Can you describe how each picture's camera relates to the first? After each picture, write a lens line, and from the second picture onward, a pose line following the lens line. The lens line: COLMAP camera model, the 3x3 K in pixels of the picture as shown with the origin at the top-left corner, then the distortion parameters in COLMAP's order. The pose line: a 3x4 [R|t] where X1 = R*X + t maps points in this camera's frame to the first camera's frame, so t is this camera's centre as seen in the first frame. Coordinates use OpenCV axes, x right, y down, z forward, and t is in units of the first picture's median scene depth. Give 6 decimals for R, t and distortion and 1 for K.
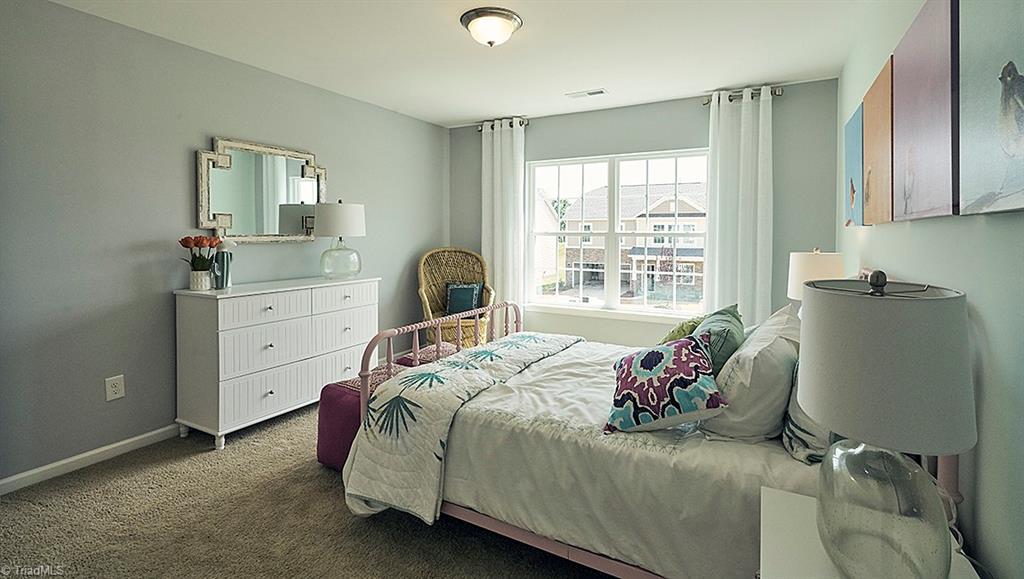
lens RADIAL K [[465.3, 0, 517.0], [0, 465.3, 288.0], [0, 0, 1]] dist [-0.001491, 0.001249]
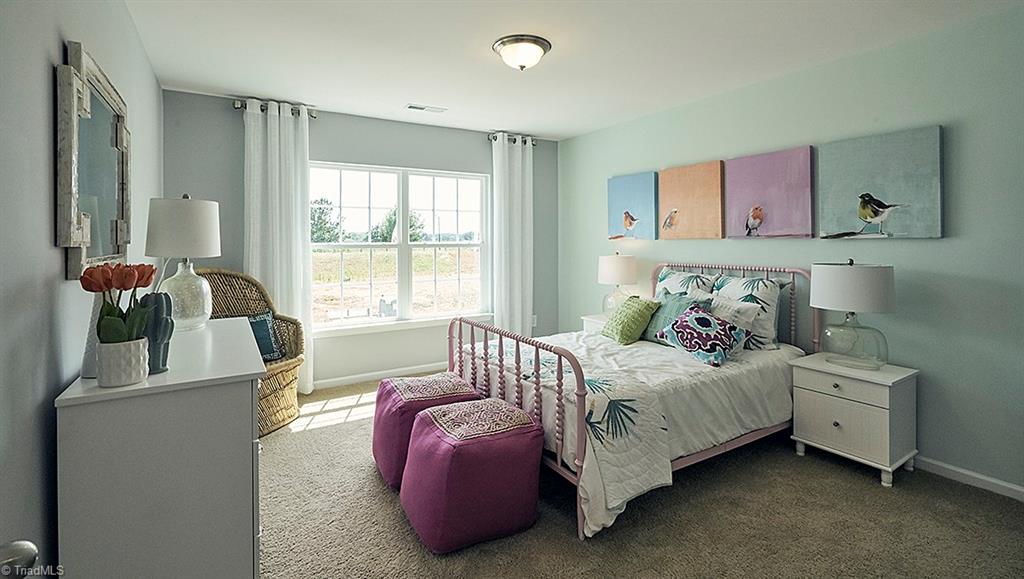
lens RADIAL K [[465.3, 0, 514.8], [0, 465.3, 291.2], [0, 0, 1]] dist [-0.001491, 0.001249]
pose [[0.500406, -0.099722, 0.860029, -0.852282], [0.105446, 0.992969, 0.053783, -0.066613], [-0.859346, 0.063773, 0.507403, 0.424776]]
